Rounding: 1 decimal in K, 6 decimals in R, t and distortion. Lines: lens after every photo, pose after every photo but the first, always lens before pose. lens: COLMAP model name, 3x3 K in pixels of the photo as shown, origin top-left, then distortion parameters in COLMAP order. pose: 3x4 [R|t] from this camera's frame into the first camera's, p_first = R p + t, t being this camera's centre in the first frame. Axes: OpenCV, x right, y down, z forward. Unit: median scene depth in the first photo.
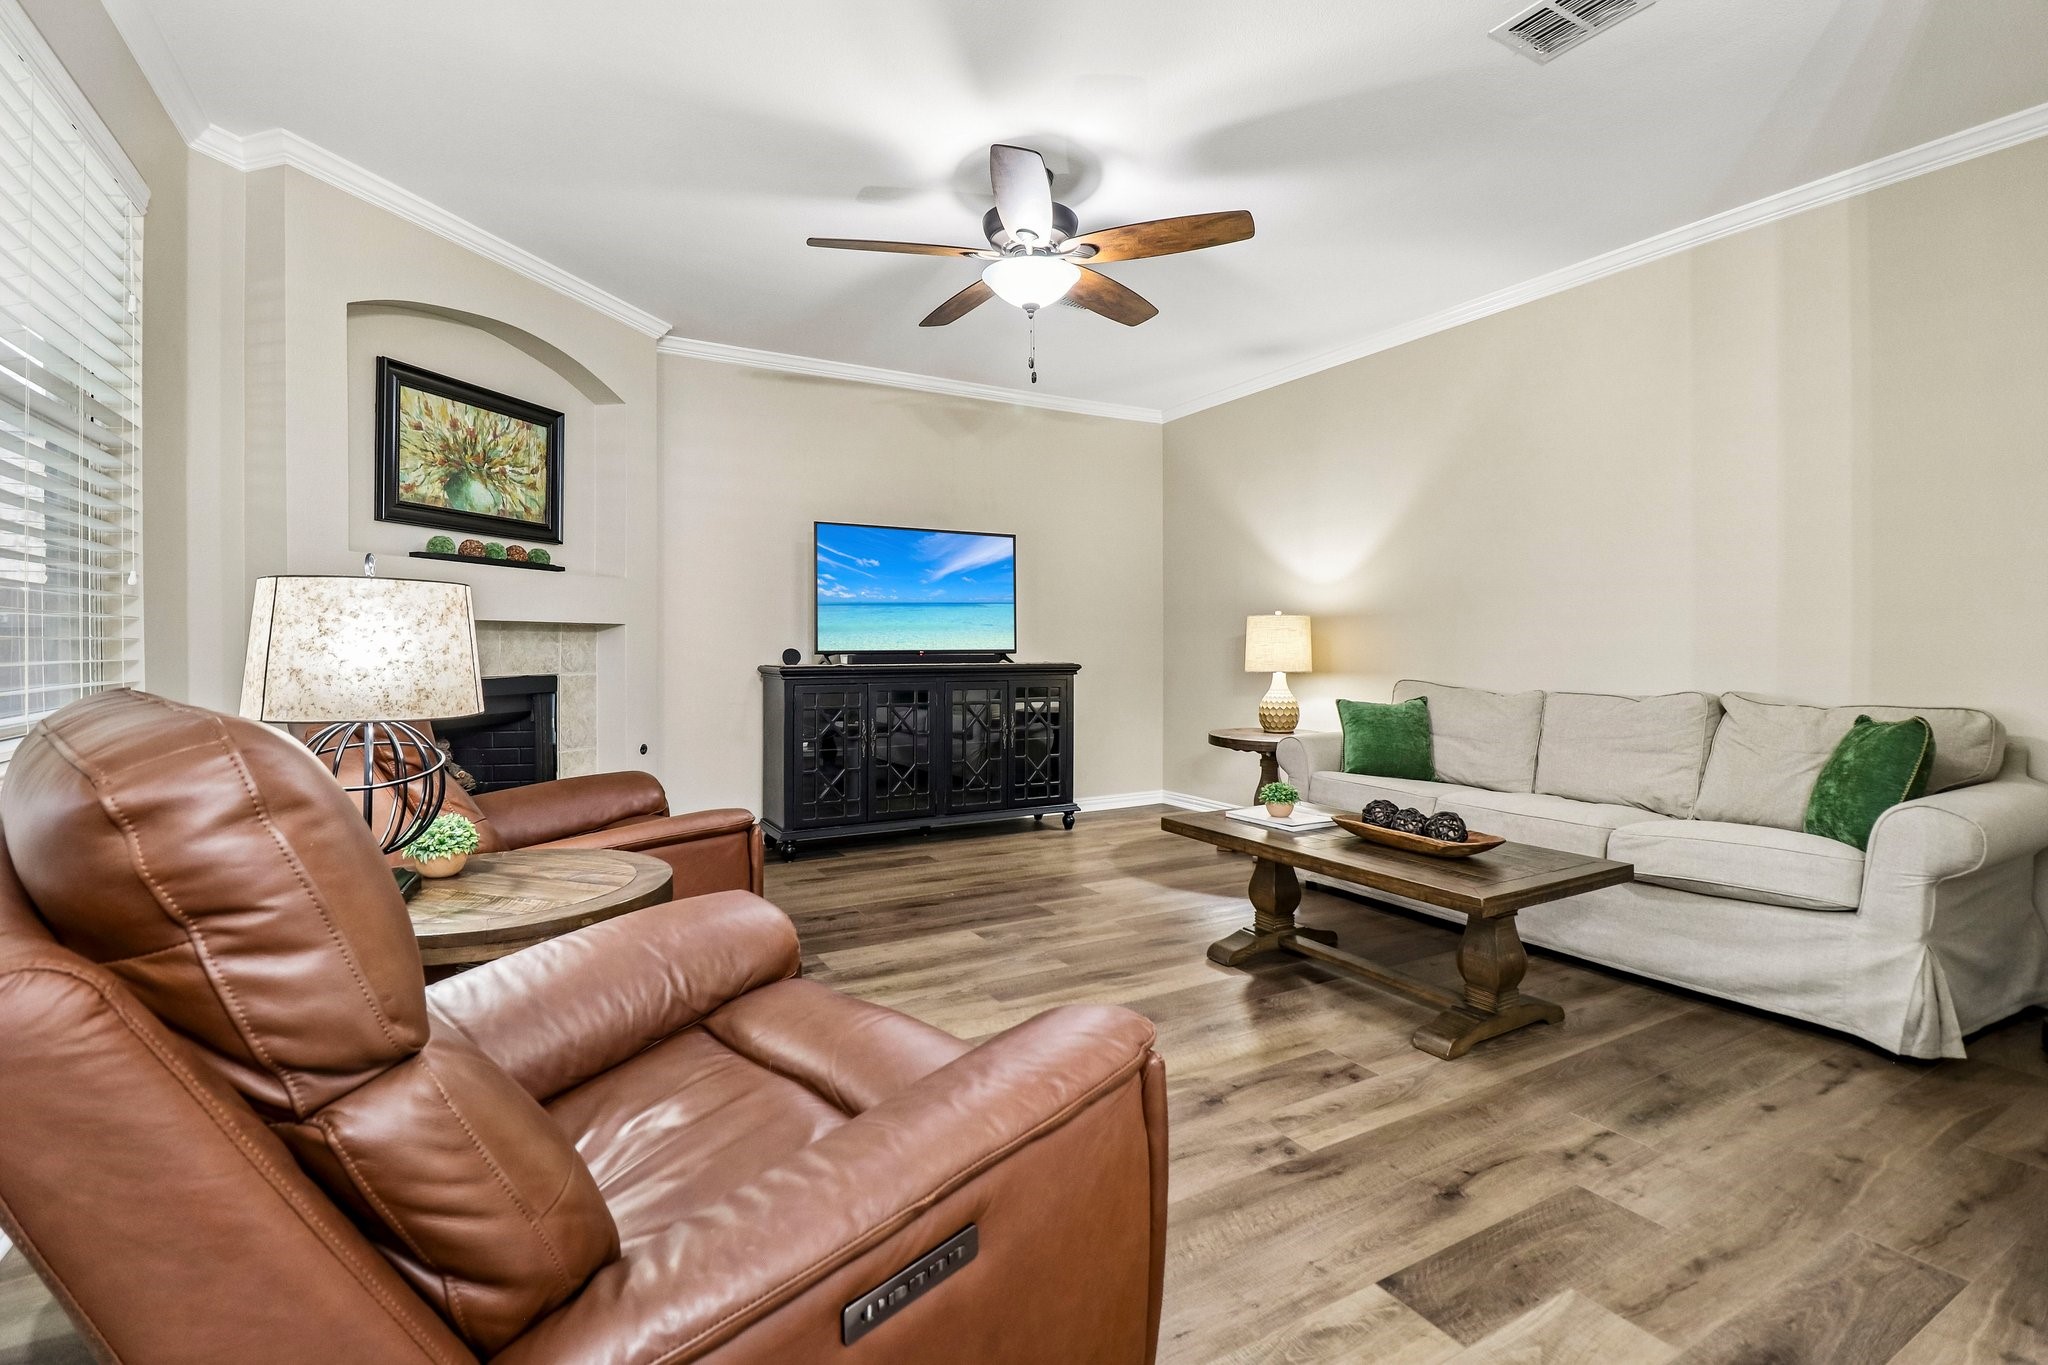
lens RADIAL K [[940.8, 0, 1029.7], [0, 940.8, 633.1], [0, 0, 1]] dist [-0.001640, -0.000384]
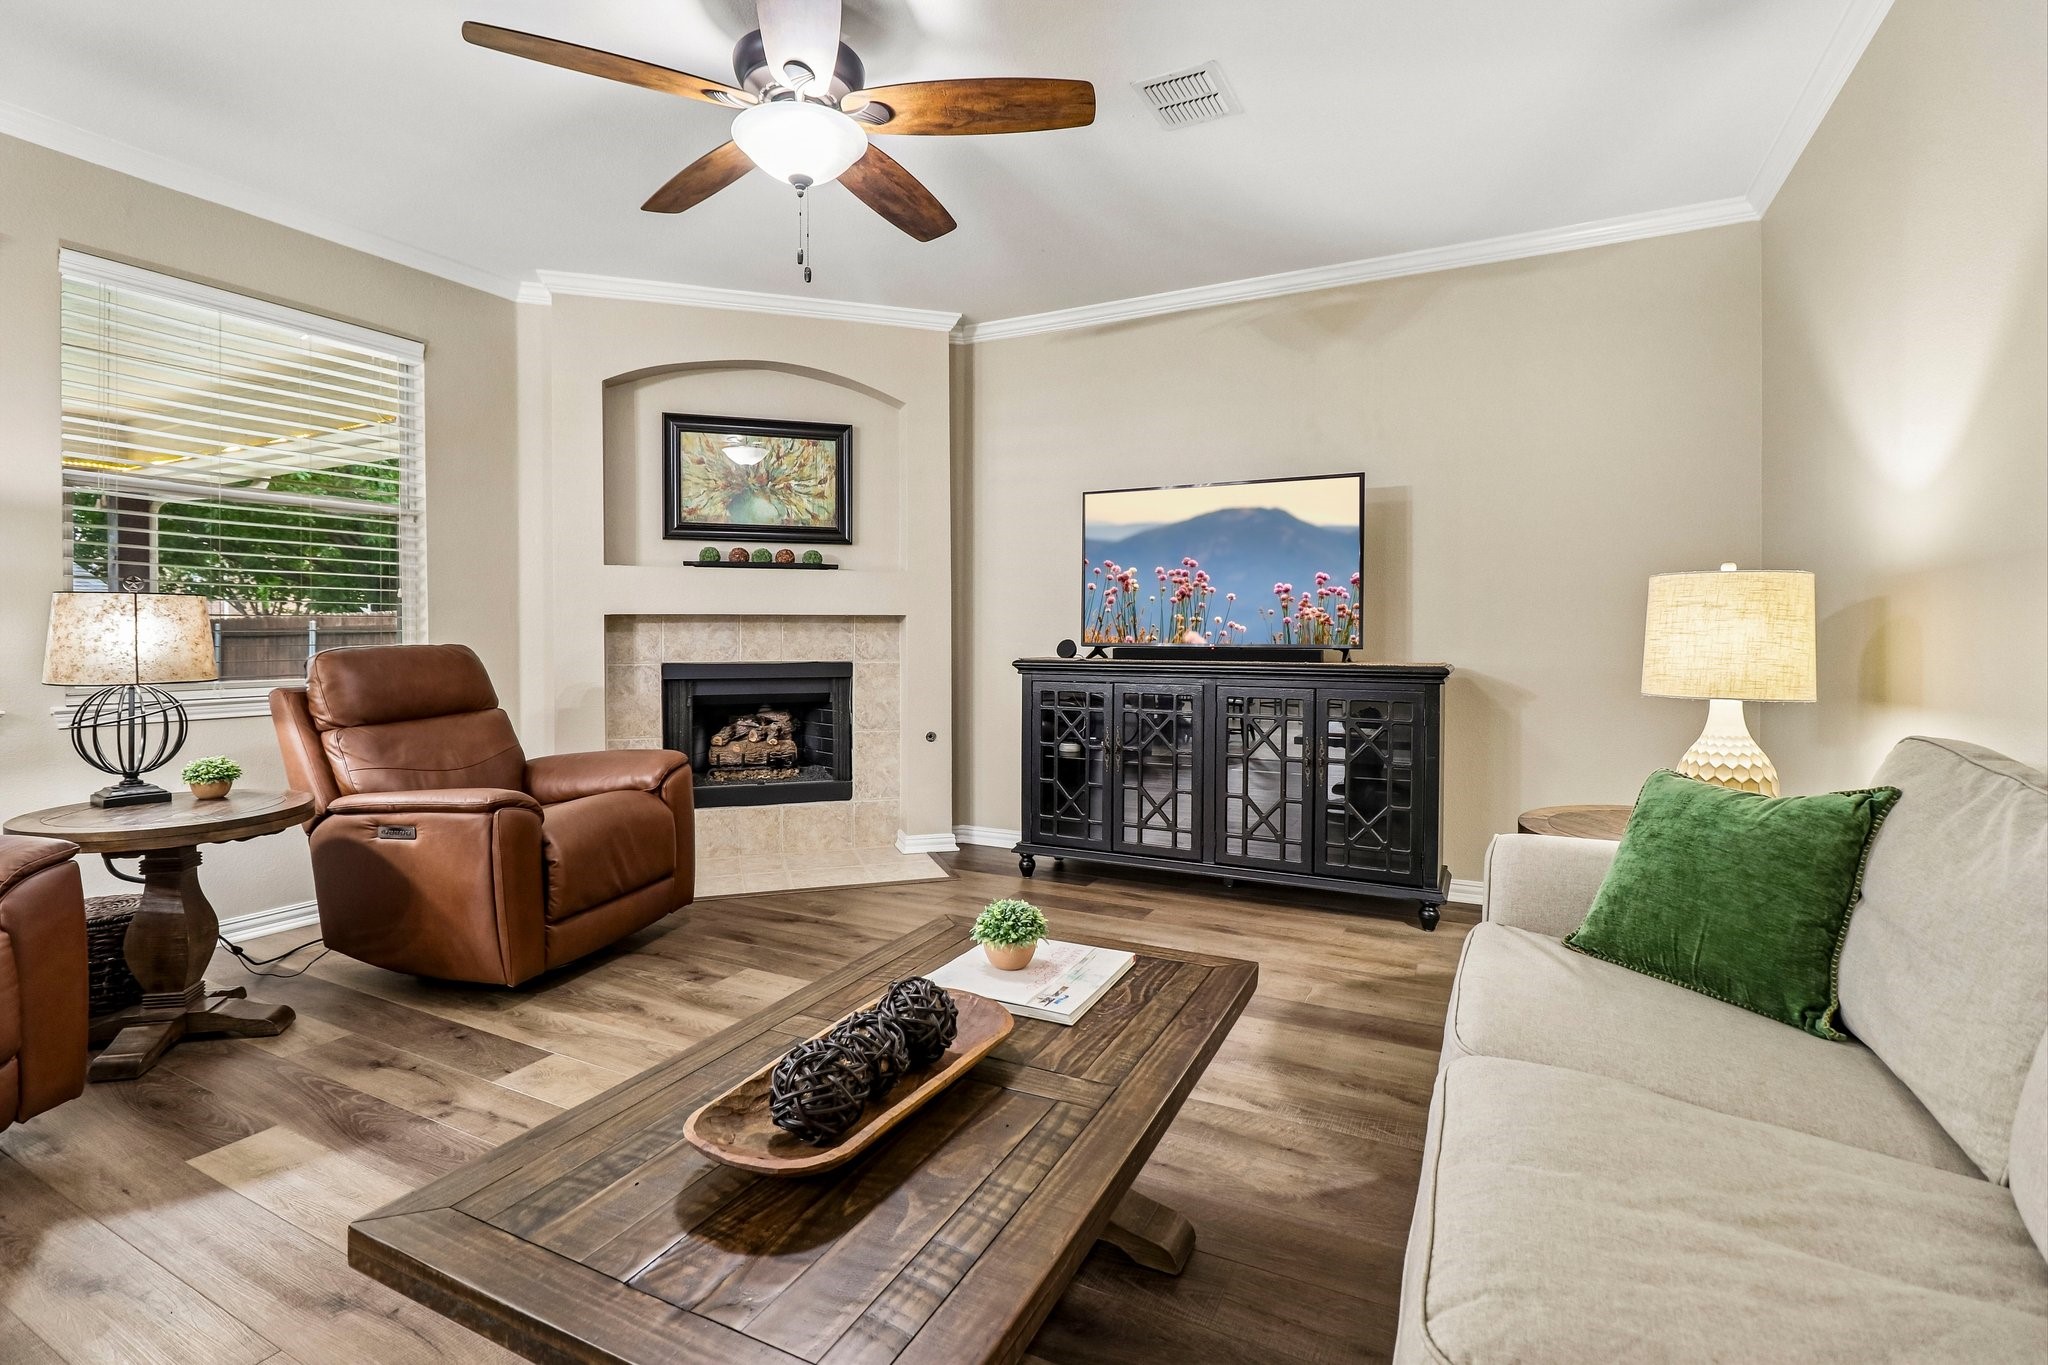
lens RADIAL K [[934.1, 0, 1015.7], [0, 934.1, 652.6], [0, 0, 1]] dist [-0.000367, -0.010634]
pose [[0.548381, 0.019233, -0.836007, 0.558000], [0.007535, 0.999581, 0.027939, 0.004053], [0.836194, -0.021620, 0.548007, 0.584633]]
